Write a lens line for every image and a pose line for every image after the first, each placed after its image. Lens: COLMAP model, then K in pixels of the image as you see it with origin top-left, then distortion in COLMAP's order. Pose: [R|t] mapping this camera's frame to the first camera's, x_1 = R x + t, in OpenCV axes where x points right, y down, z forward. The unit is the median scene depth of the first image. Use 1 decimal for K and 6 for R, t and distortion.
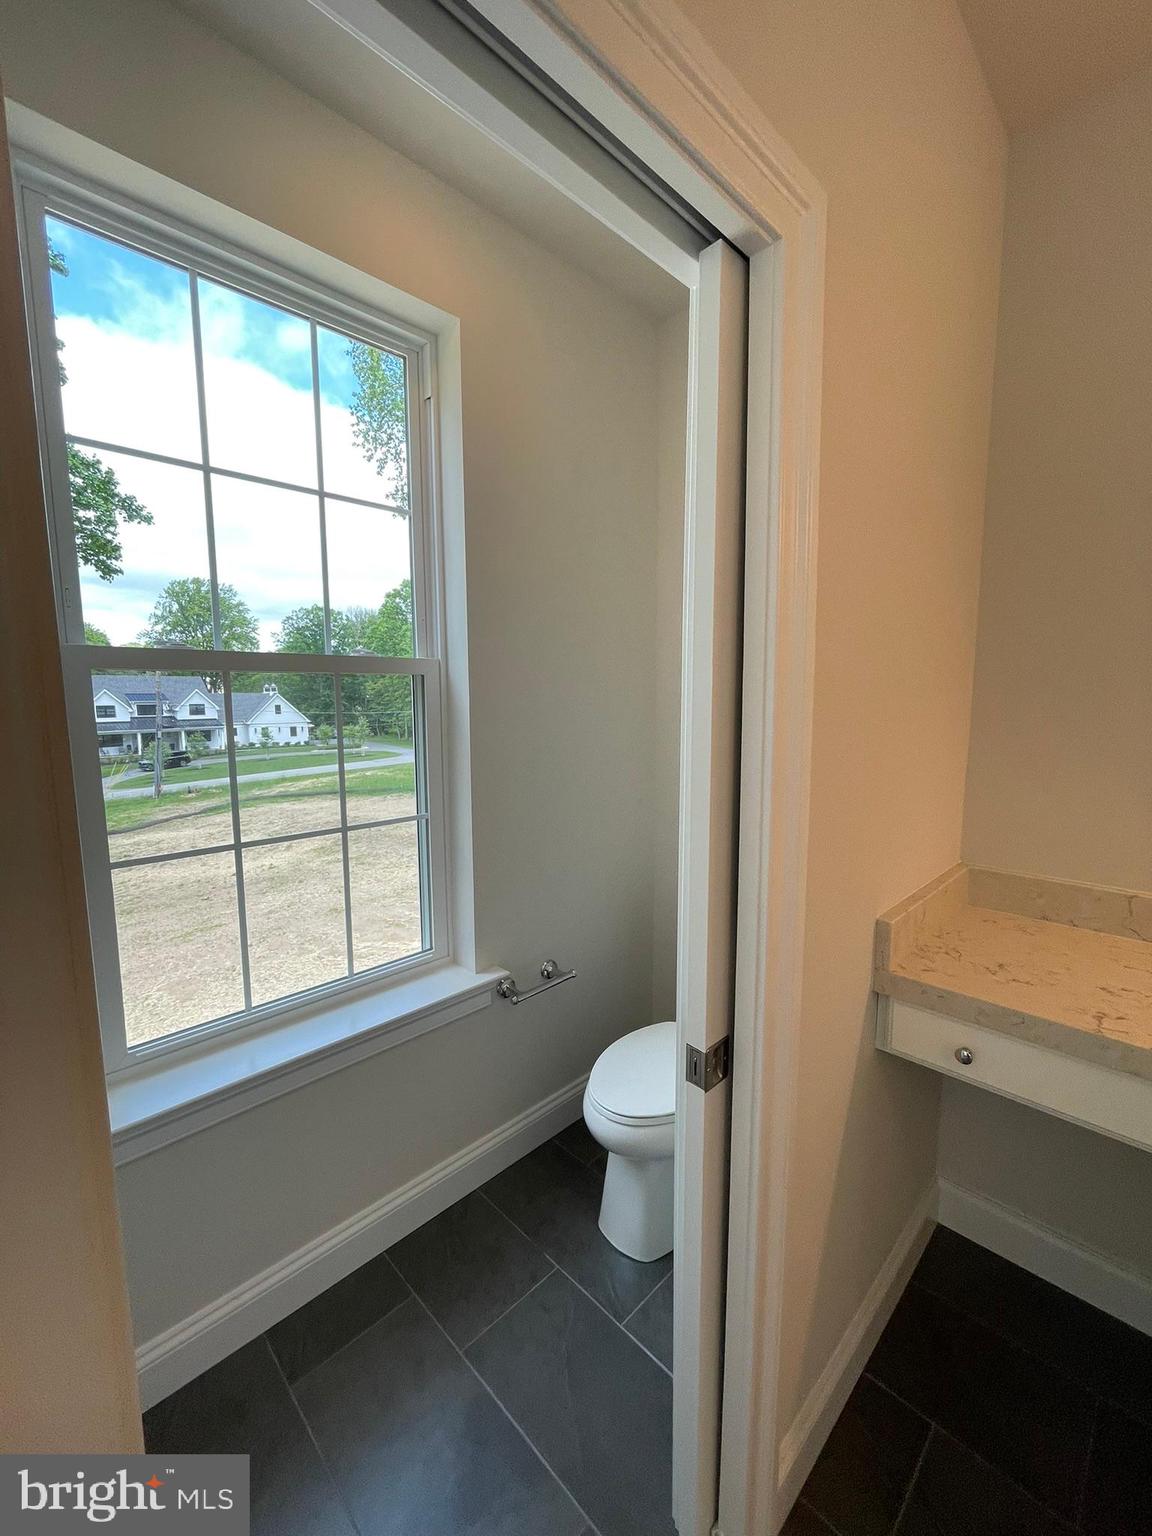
lens RADIAL K [[625.8, 0, 580.6], [0, 625.8, 763.9], [0, 0, 1]] dist [-0.000993, -0.000144]
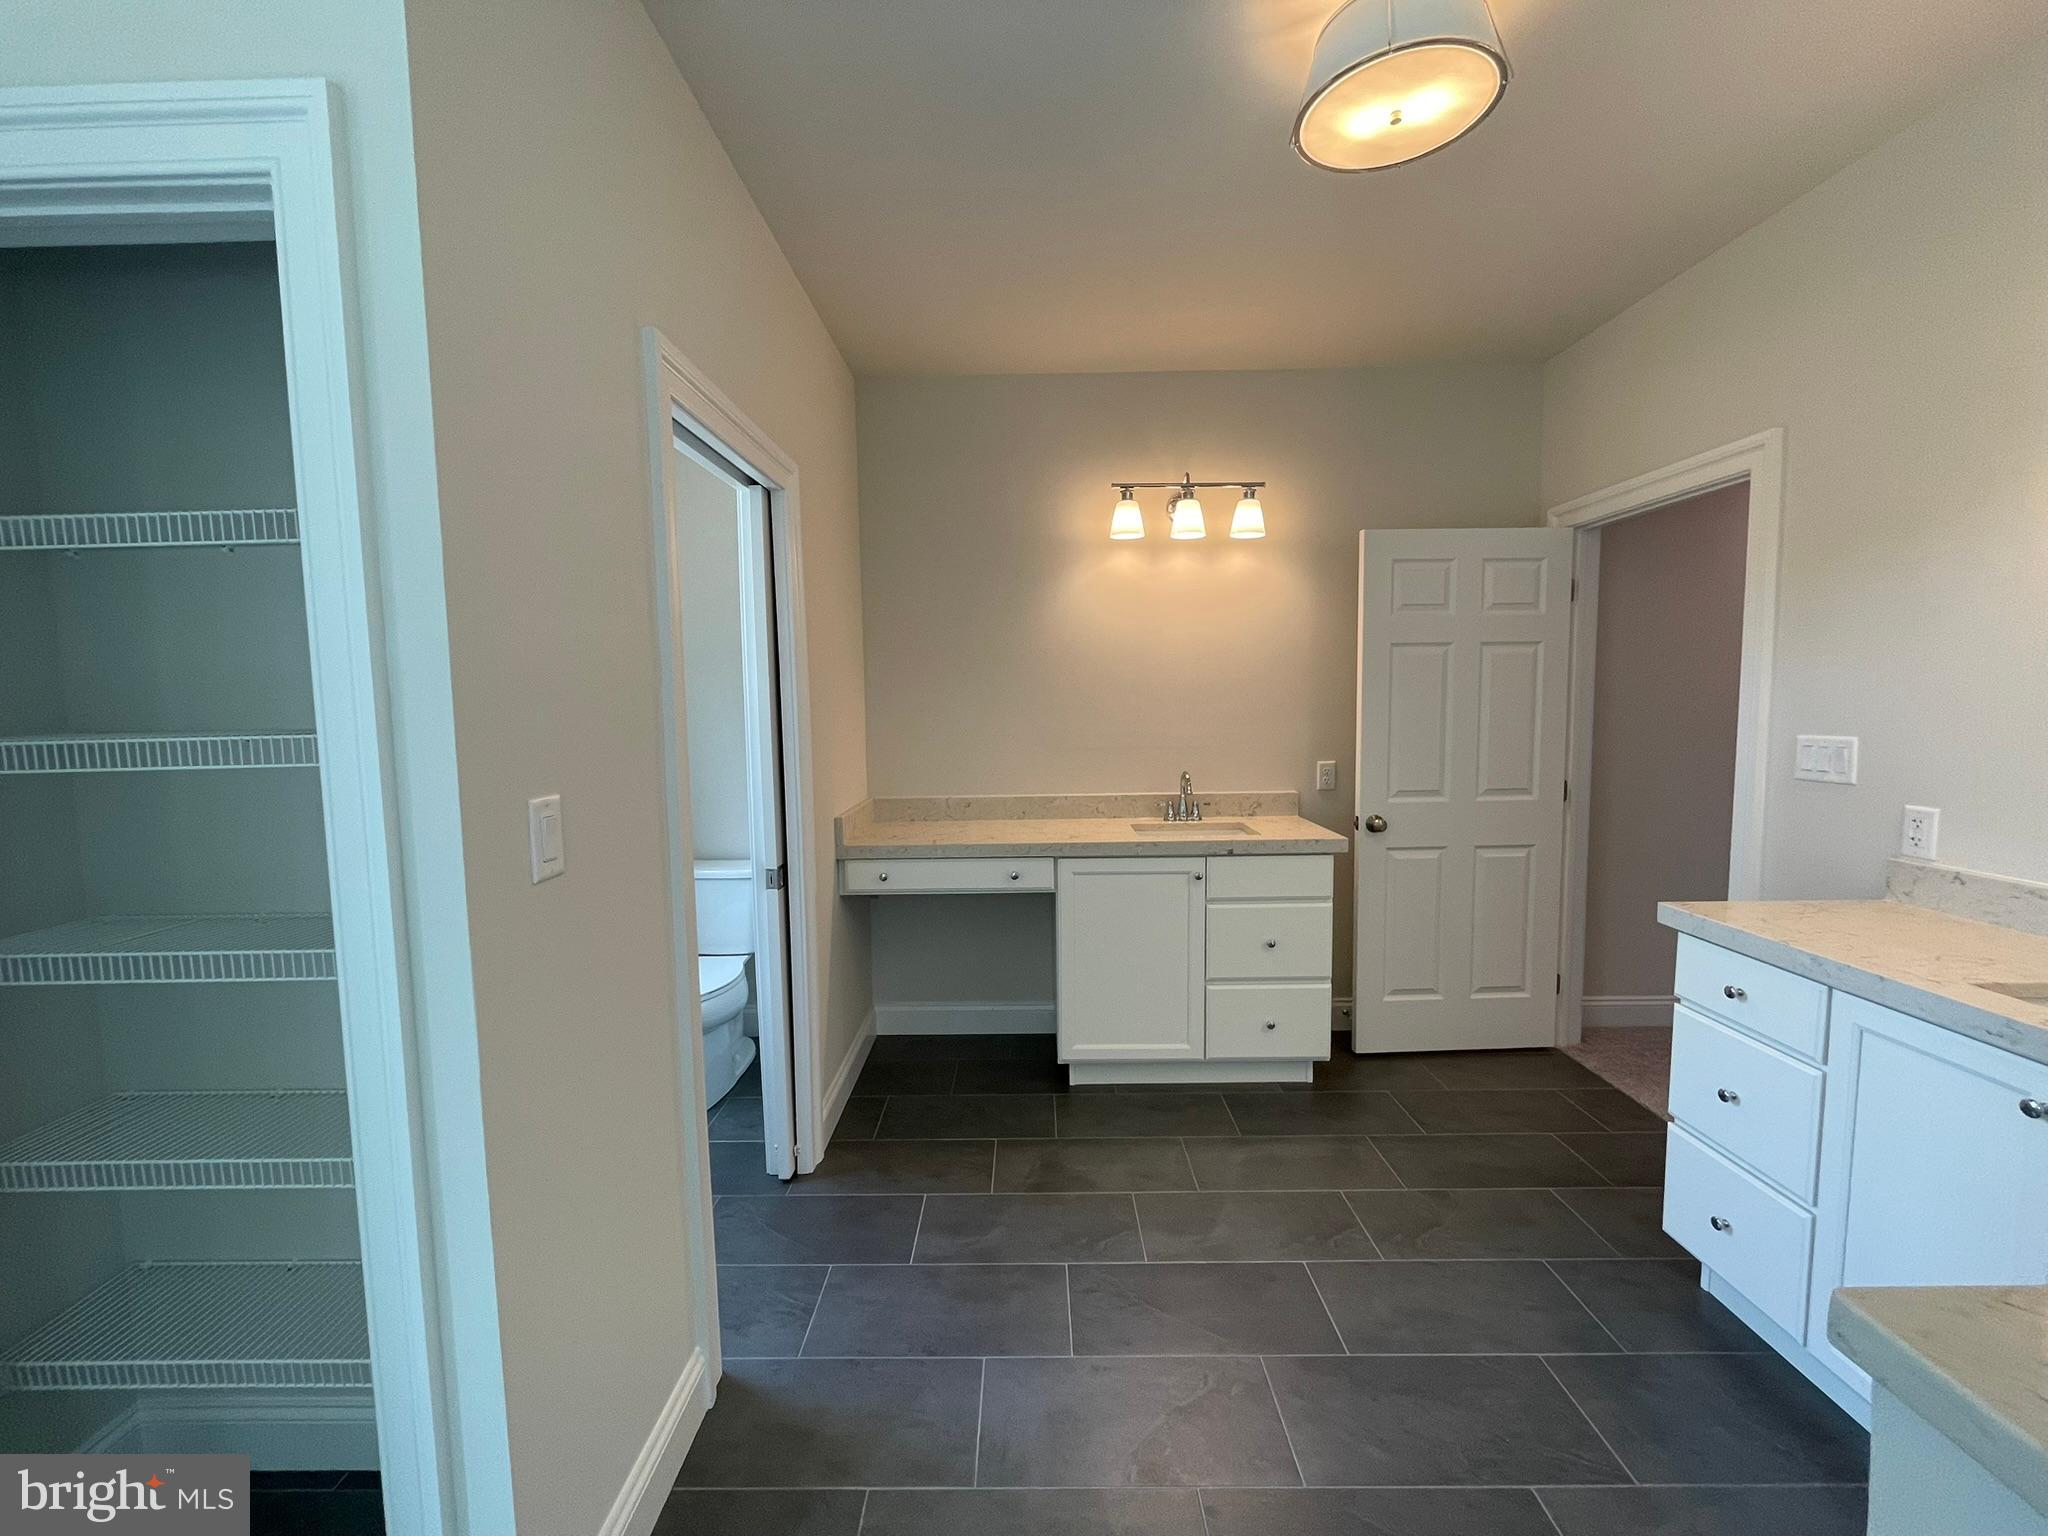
lens RADIAL K [[834.3, 0, 1023.8], [0, 834.3, 759.8], [0, 0, 1]] dist [-0.000993, -0.000144]
pose [[0.716676, -0.060247, 0.694799, -0.794985], [0.094614, 0.995450, -0.011277, 0.163697], [-0.690958, 0.073820, 0.719116, -1.110969]]
